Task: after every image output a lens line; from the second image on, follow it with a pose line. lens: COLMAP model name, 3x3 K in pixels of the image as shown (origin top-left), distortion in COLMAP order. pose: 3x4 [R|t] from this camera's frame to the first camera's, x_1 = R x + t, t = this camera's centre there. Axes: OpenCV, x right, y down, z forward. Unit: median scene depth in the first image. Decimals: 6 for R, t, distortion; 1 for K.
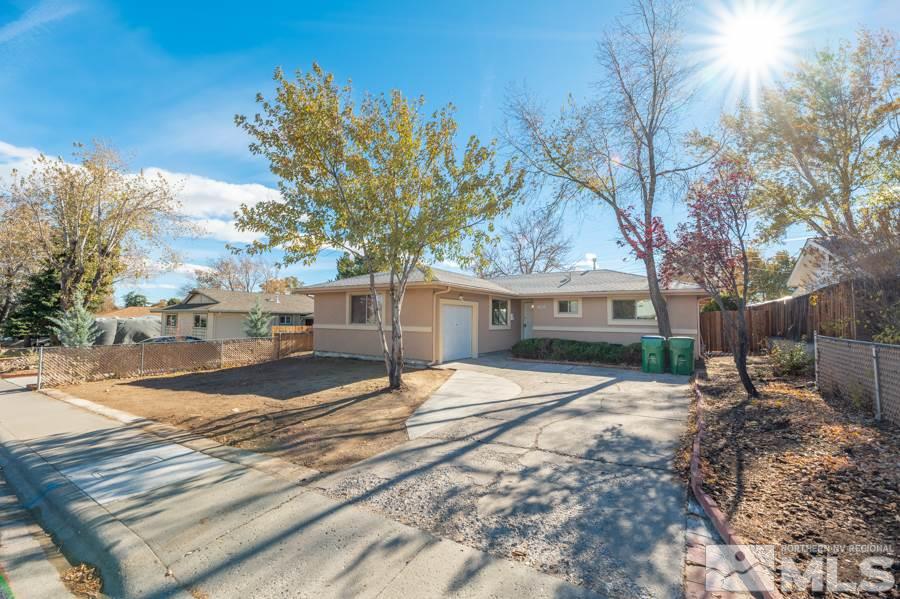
lens RADIAL K [[390.6, 0, 453.6], [0, 390.6, 322.0], [0, 0, 1]] dist [0.000752, -0.000001]
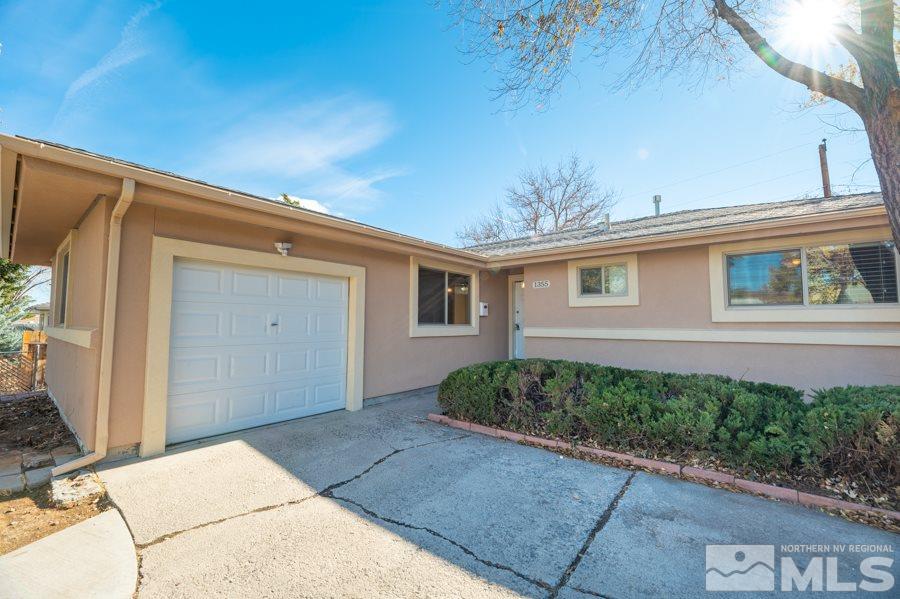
lens RADIAL K [[366.7, 0, 449.4], [0, 366.7, 301.7], [0, 0, 1]] dist [-0.000535, -0.000209]
pose [[0.988948, -0.021236, -0.146732, 0.218160], [0.010015, 0.996997, -0.076792, 0.013840], [0.147922, 0.074474, 0.986191, 0.684452]]
